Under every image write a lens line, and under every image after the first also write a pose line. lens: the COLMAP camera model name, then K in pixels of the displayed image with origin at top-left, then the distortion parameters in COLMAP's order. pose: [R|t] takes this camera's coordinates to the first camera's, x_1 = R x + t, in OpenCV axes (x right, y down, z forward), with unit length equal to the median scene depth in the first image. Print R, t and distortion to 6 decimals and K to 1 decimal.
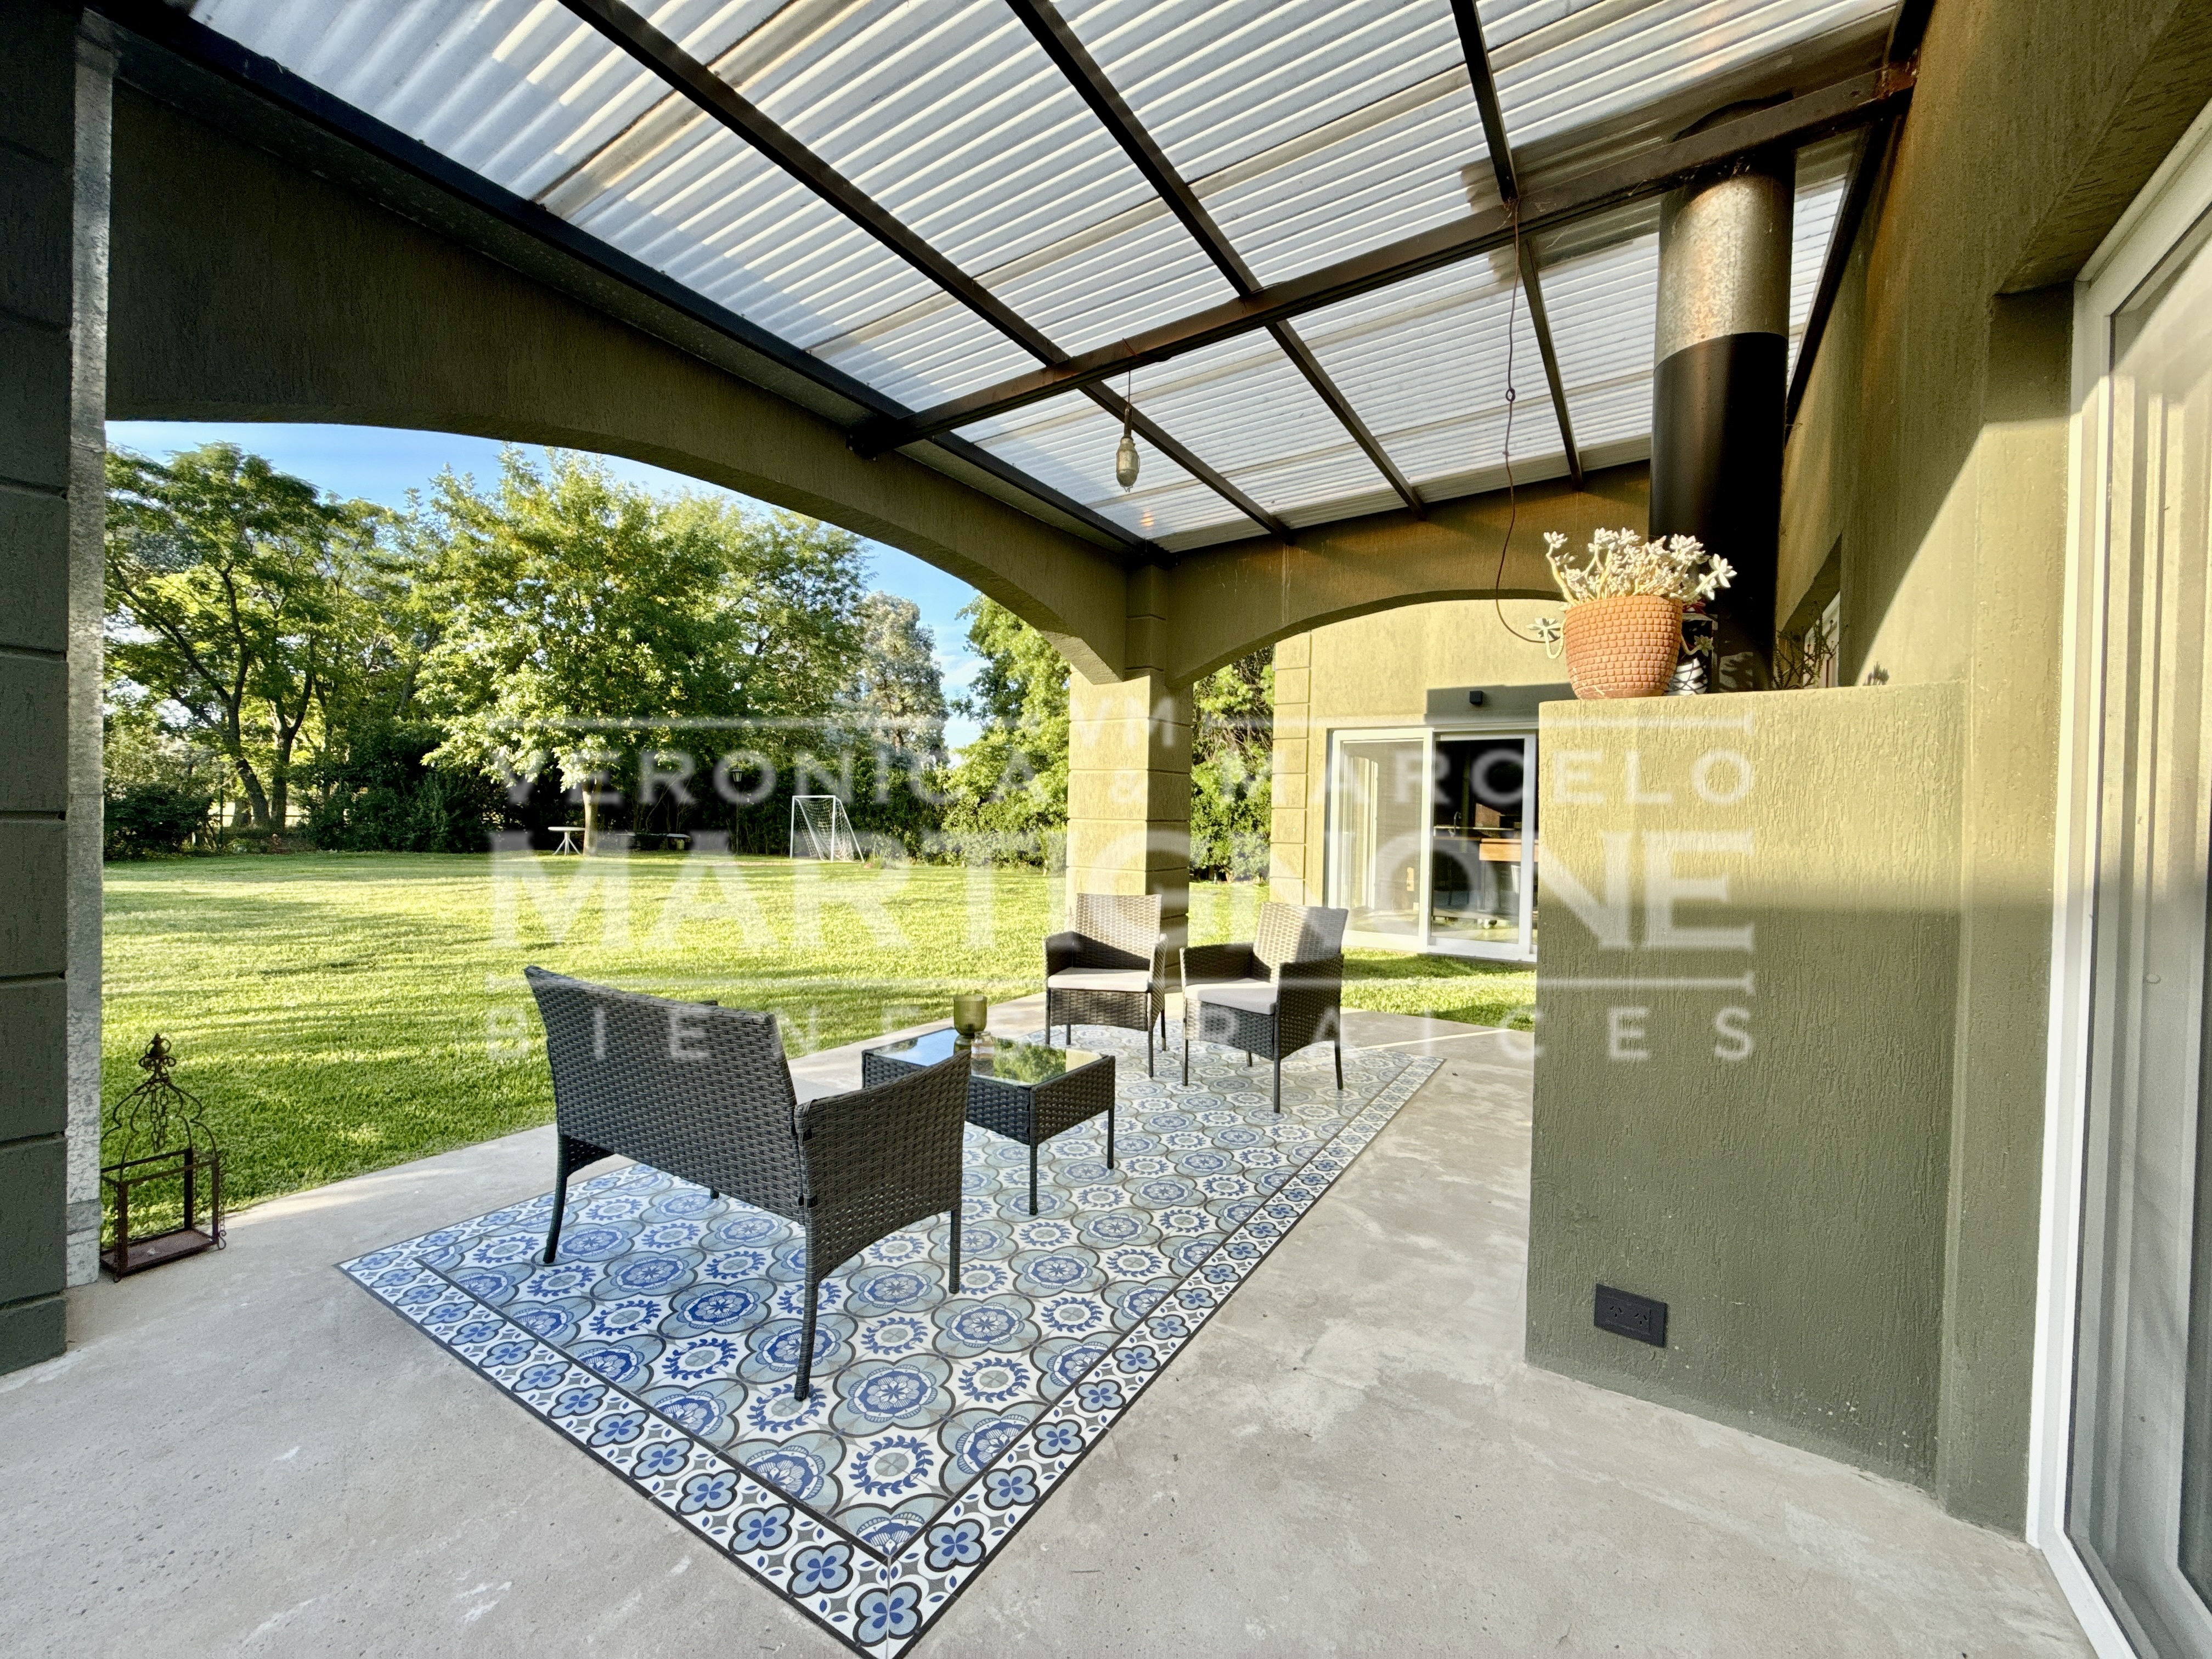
lens RADIAL K [[877.2, 0, 1098.0], [0, 877.2, 830.5], [0, 0, 1]] dist [0.002294, -0.000022]
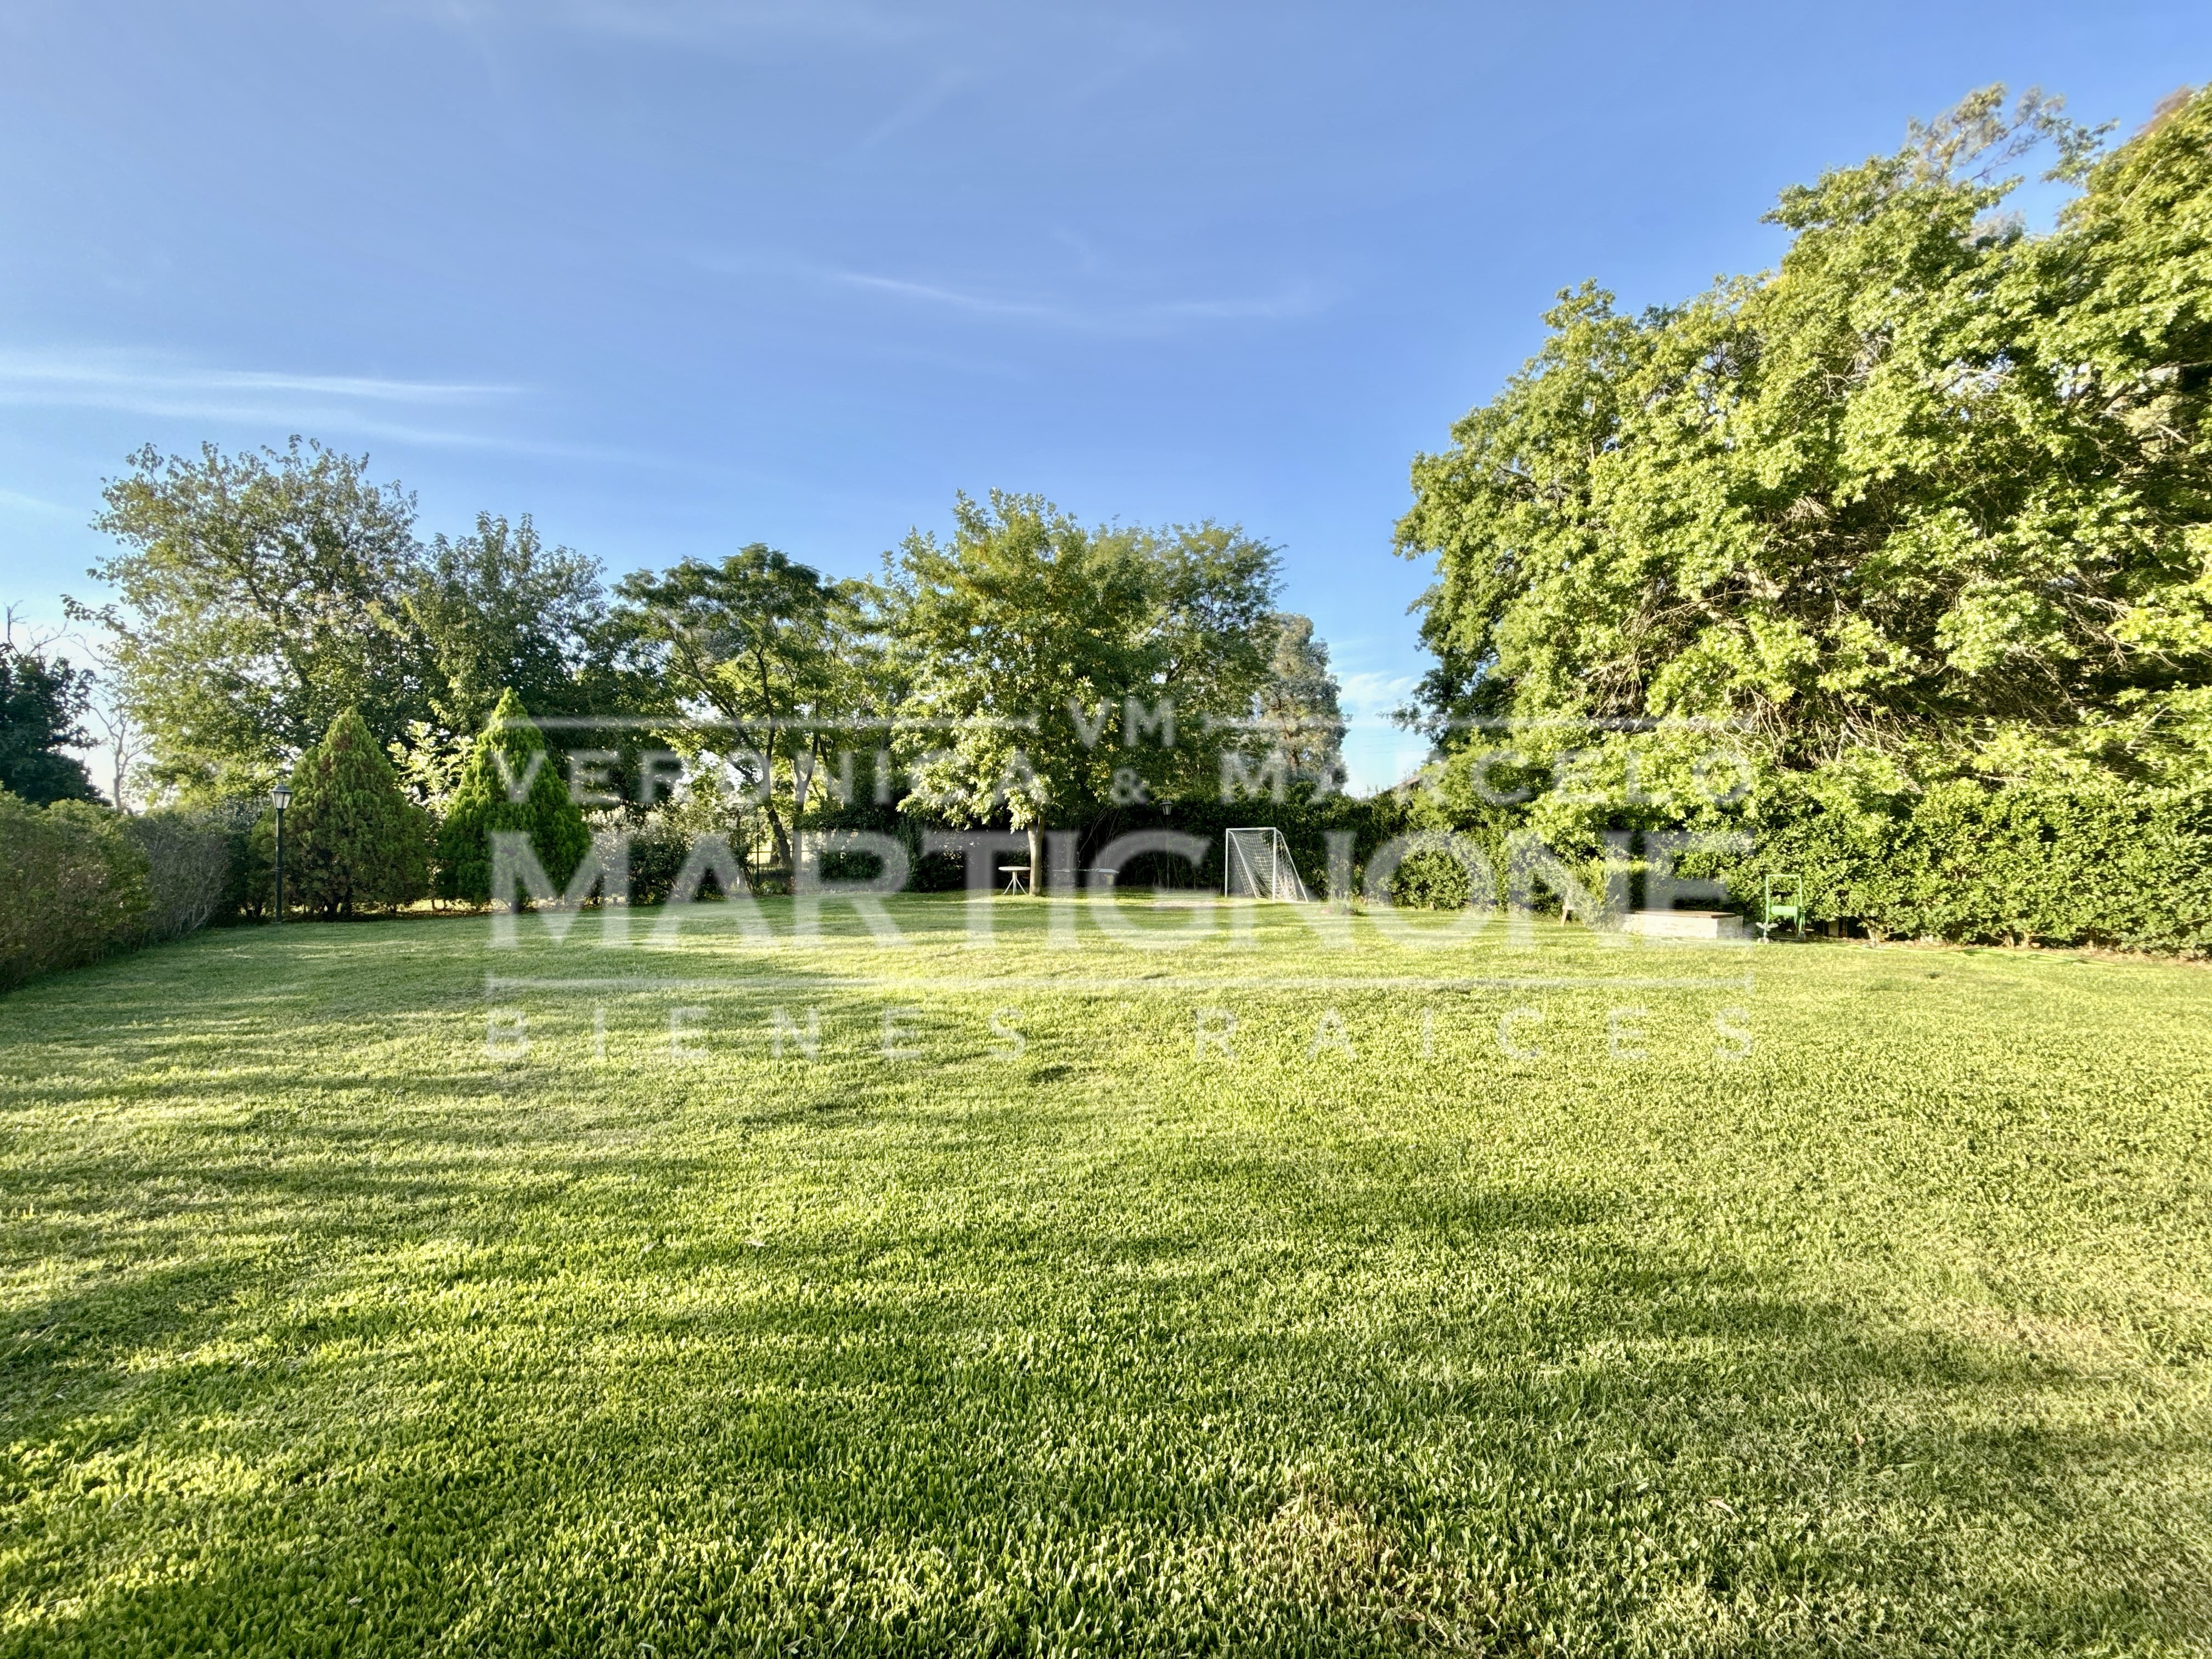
lens RADIAL K [[877.2, 0, 1111.6], [0, 877.2, 830.0], [0, 0, 1]] dist [0.002294, -0.000022]
pose [[0.916172, -0.028005, -0.399806, -0.101471], [0.018933, 0.999466, -0.026624, -0.017285], [0.400338, 0.016823, 0.916213, 0.123927]]
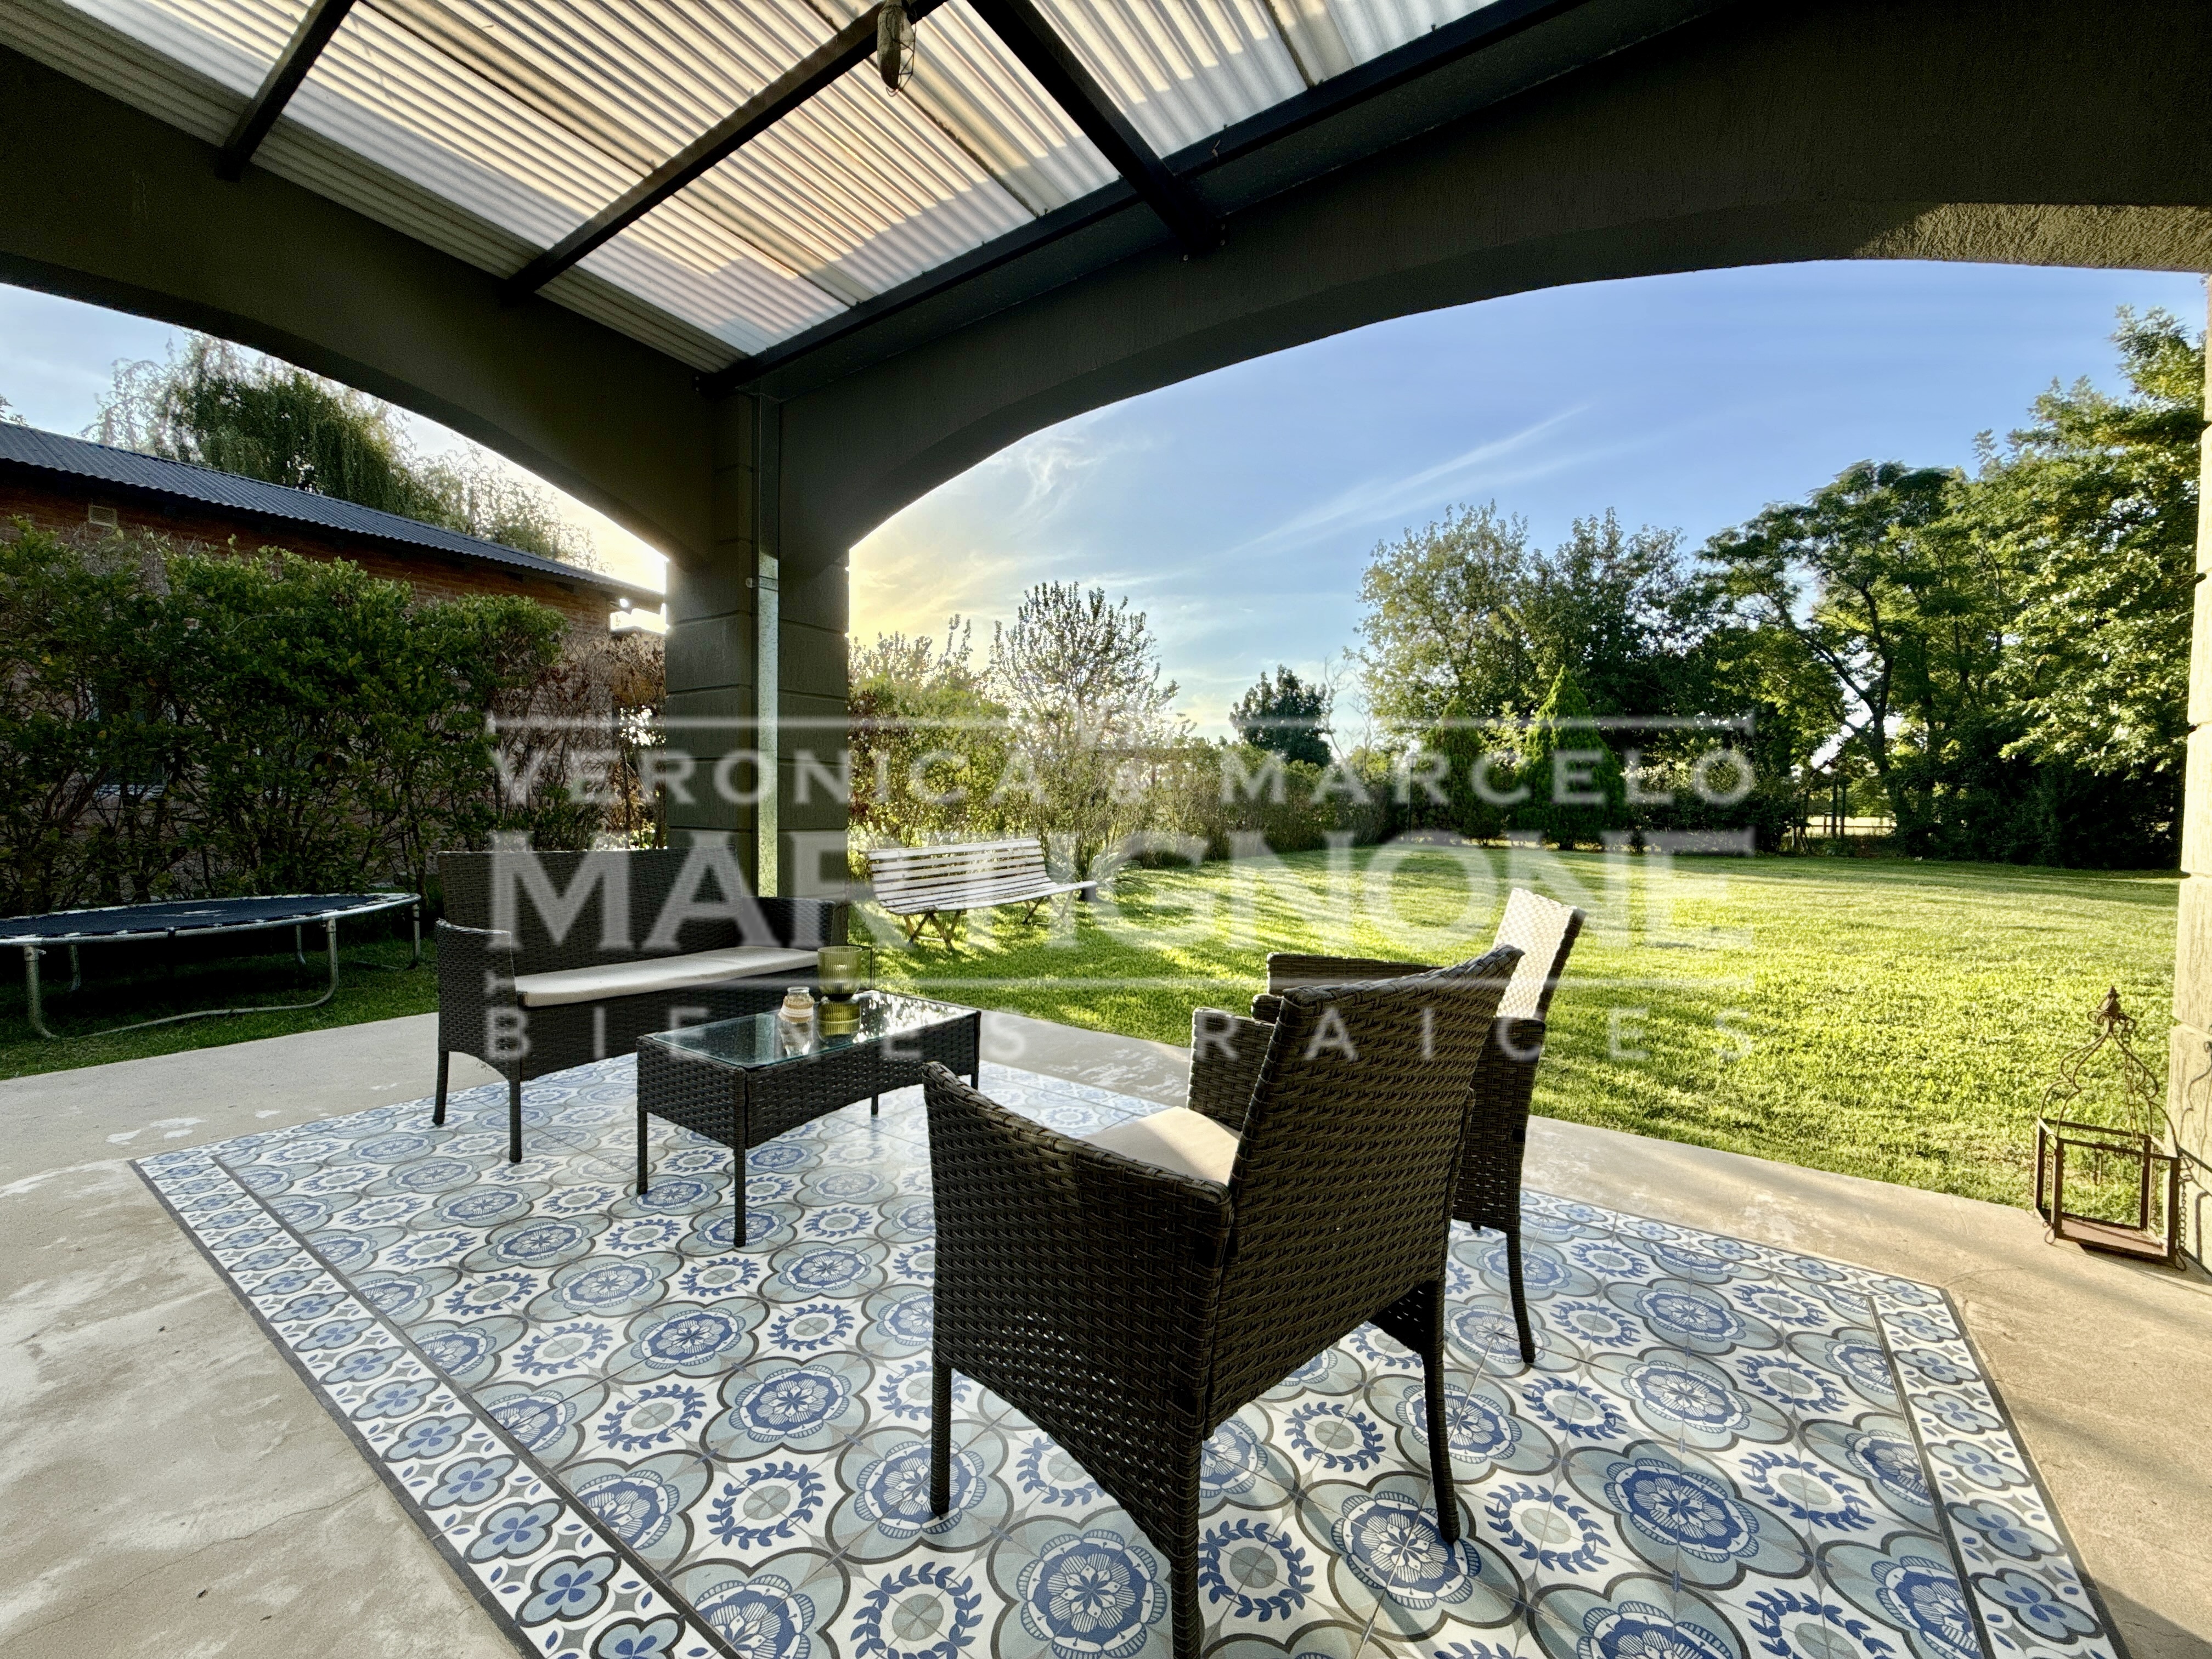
lens RADIAL K [[877.2, 0, 1102.4], [0, 877.2, 834.4], [0, 0, 1]] dist [0.002294, -0.000022]
pose [[-0.036417, 0.013988, -0.999239, 0.086118], [-0.034298, 0.999295, 0.015239, 0.012249], [0.998748, 0.034827, -0.035912, 0.175957]]
